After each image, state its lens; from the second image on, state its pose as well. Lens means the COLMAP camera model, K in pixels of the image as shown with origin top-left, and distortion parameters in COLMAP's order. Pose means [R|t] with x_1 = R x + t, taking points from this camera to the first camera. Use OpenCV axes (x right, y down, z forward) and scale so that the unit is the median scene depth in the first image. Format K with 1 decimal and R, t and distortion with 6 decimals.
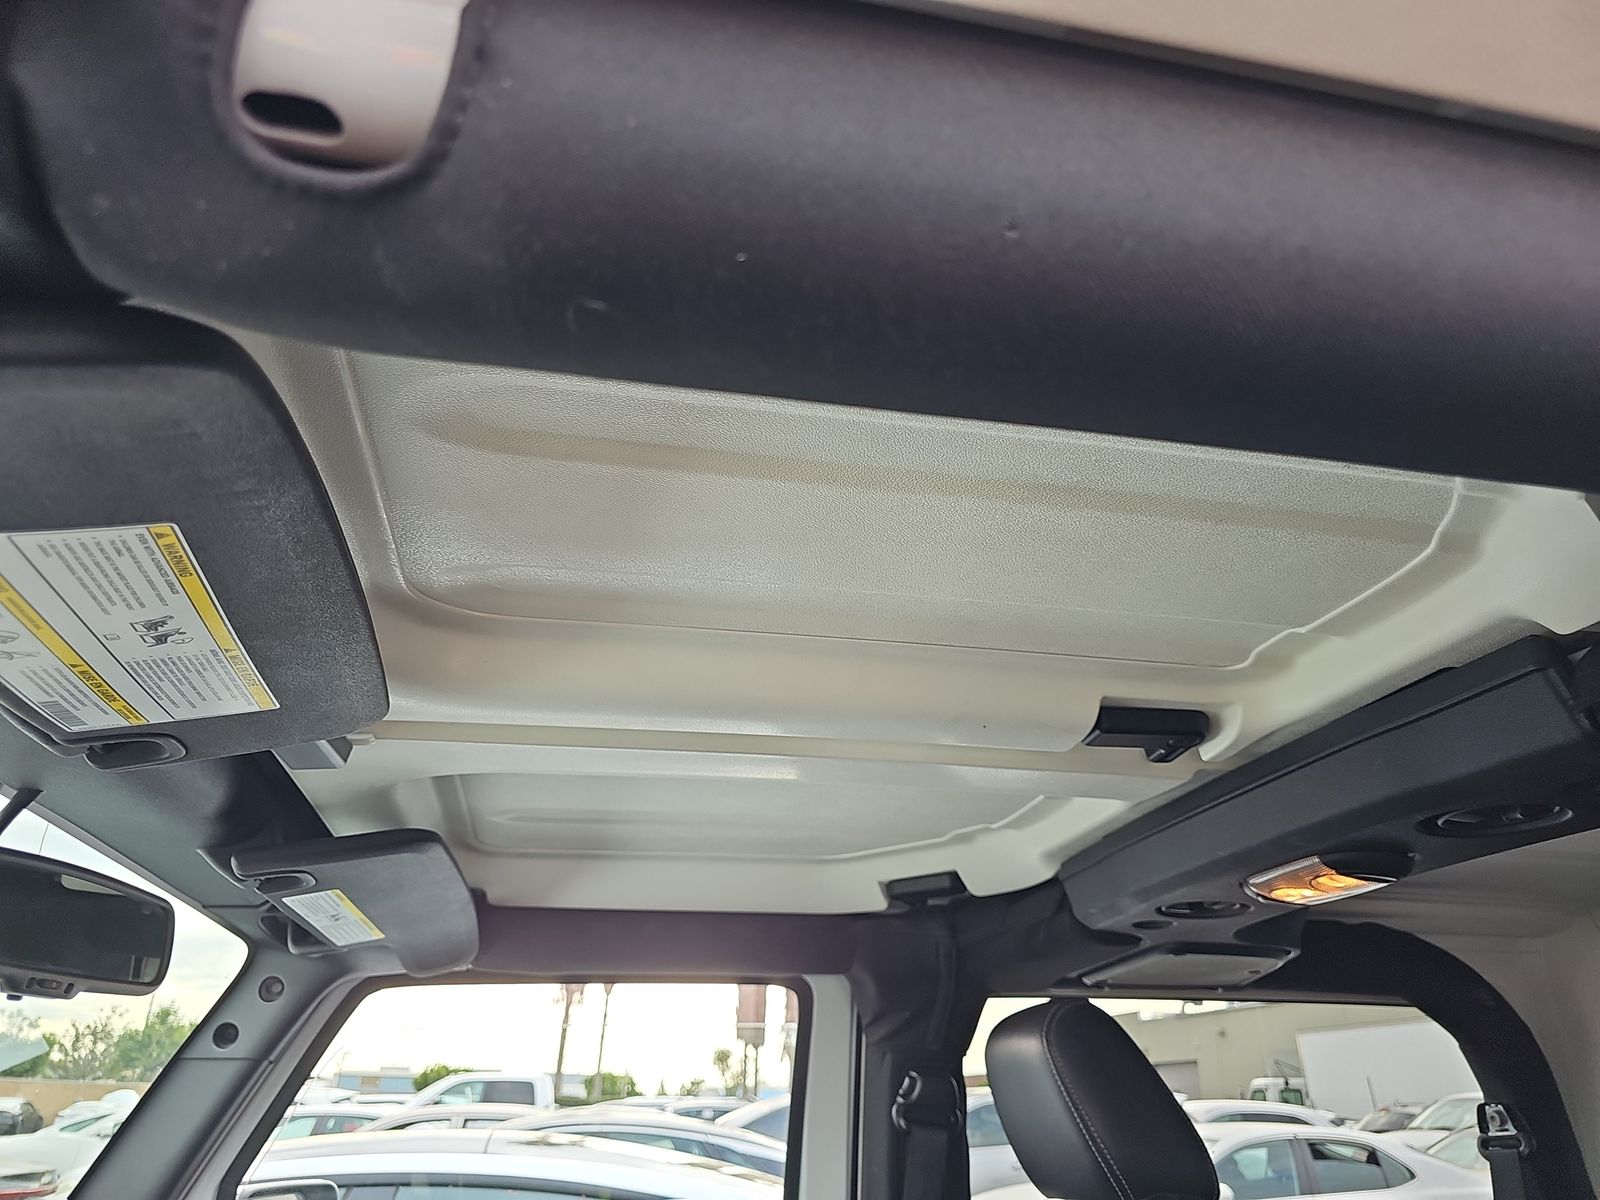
lens RADIAL K [[1078.4, 0, 800.0], [0, 1078.4, 600.0], [0, 0, 1]] dist [0.050099, -0.059594]
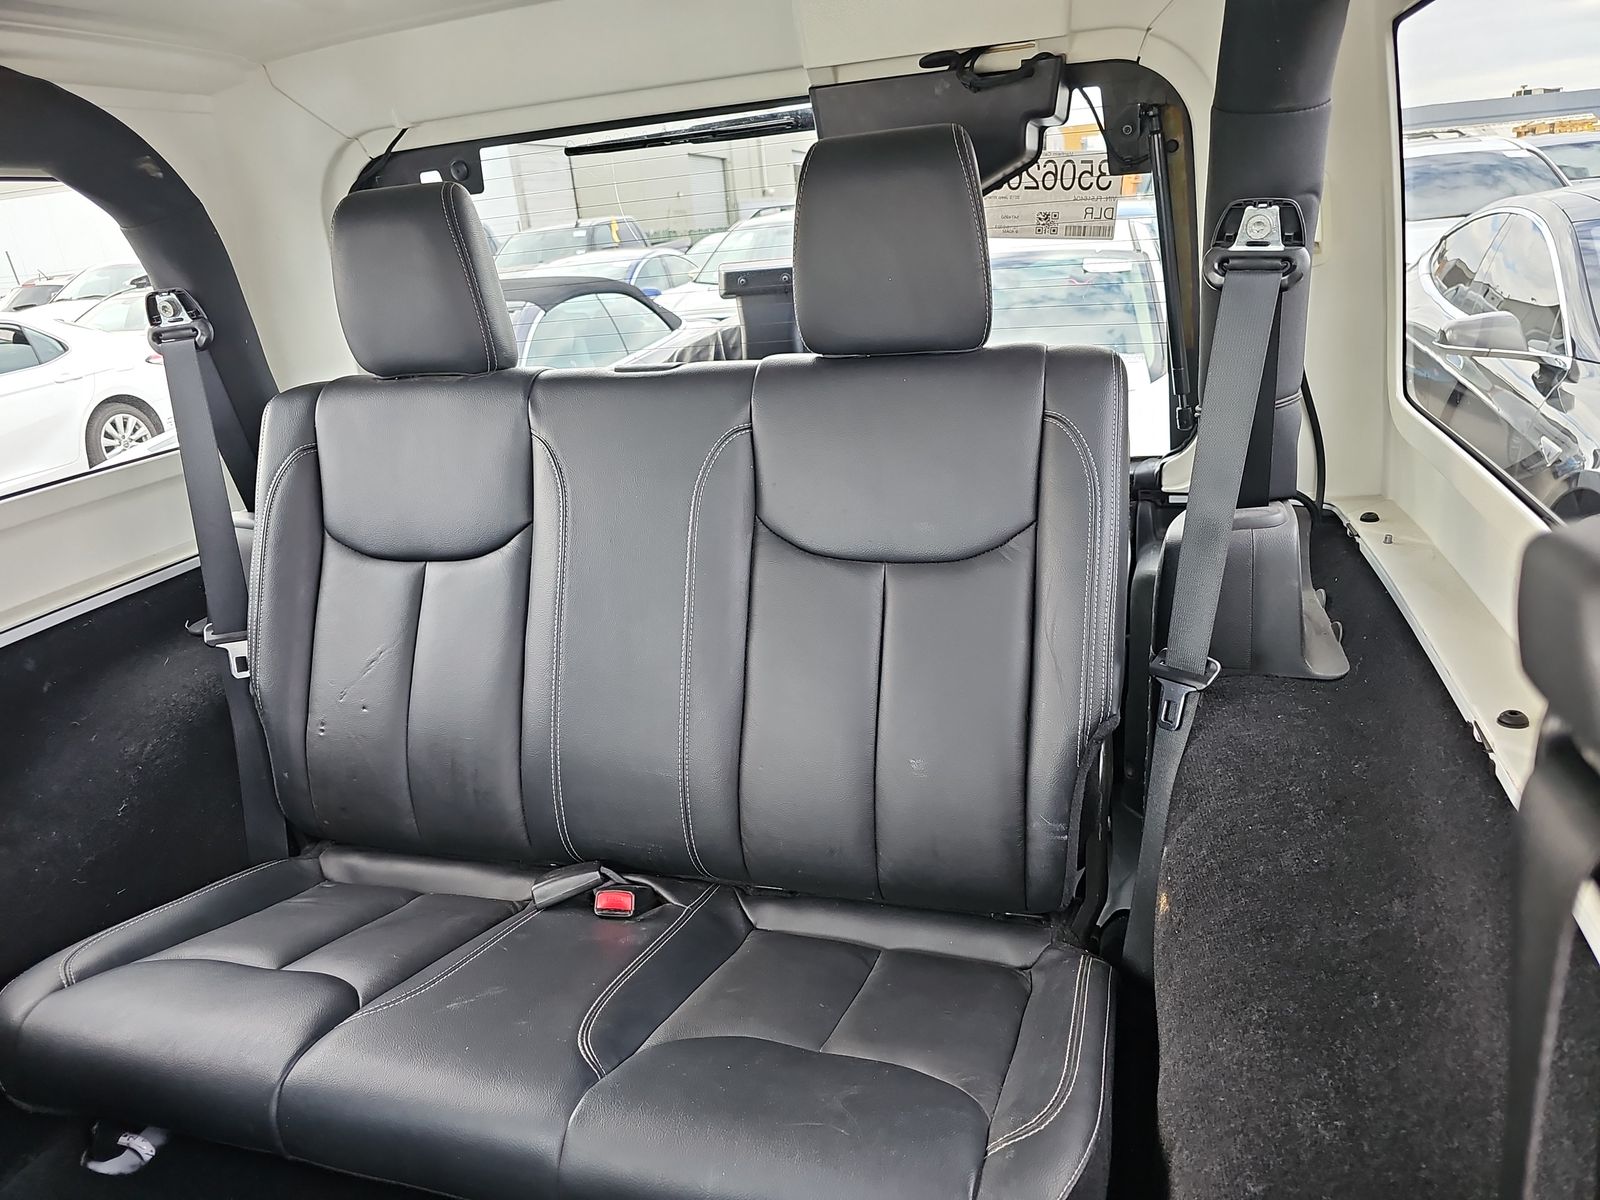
lens RADIAL K [[1078.4, 0, 800.0], [0, 1078.4, 600.0], [0, 0, 1]] dist [0.050099, -0.059594]
pose [[0.491556, -0.350989, 0.796981, 0.101938], [-0.280121, 0.802814, 0.526329, 0.056257], [-0.824563, -0.481971, 0.296309, 0.196867]]
